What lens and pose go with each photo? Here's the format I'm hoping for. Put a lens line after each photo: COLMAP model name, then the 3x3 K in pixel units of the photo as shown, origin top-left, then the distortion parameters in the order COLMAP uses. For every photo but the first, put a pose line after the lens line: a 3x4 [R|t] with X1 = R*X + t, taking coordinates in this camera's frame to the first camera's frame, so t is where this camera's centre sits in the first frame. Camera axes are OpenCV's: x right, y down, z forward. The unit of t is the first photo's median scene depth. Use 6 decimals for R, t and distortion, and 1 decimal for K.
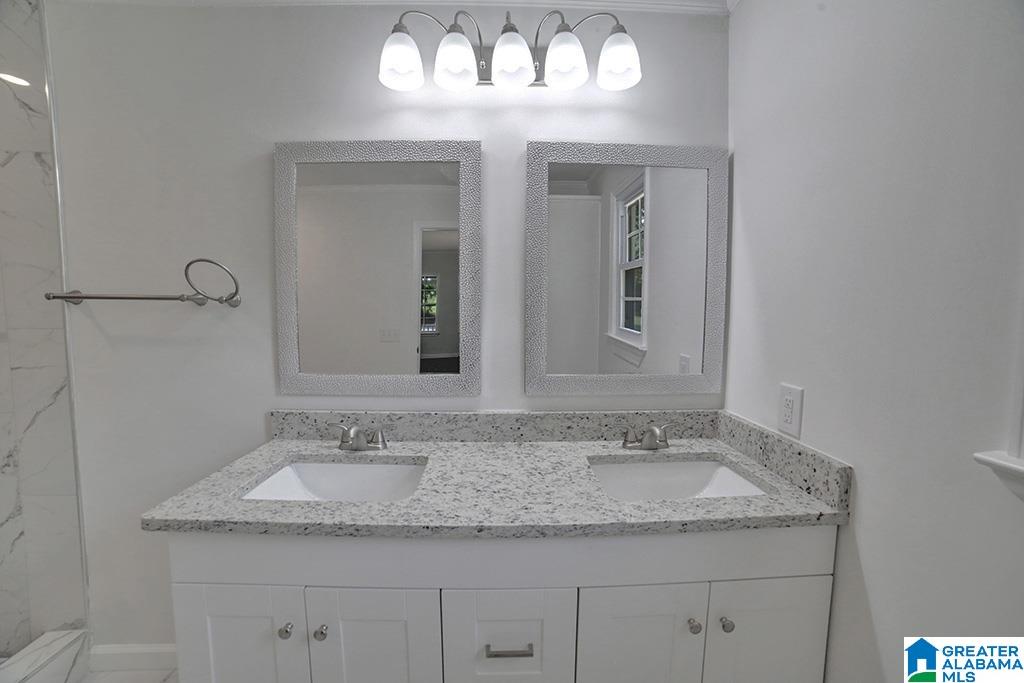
lens RADIAL K [[416.5, 0, 503.2], [0, 416.5, 339.3], [0, 0, 1]] dist [-0.107704, 0.038346]
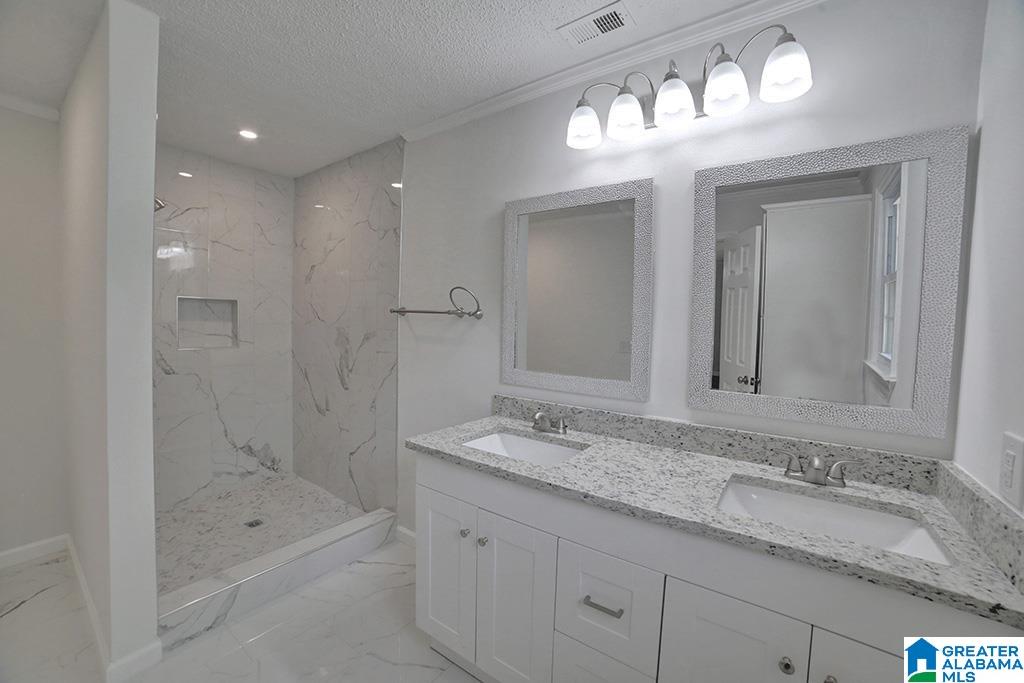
lens RADIAL K [[416.5, 0, 503.2], [0, 416.5, 339.3], [0, 0, 1]] dist [-0.107704, 0.038346]
pose [[0.786327, 0.042421, -0.616353, 0.339525], [-0.065839, 0.997713, -0.015327, 0.009534], [0.614293, 0.052632, 0.787321, -0.128476]]
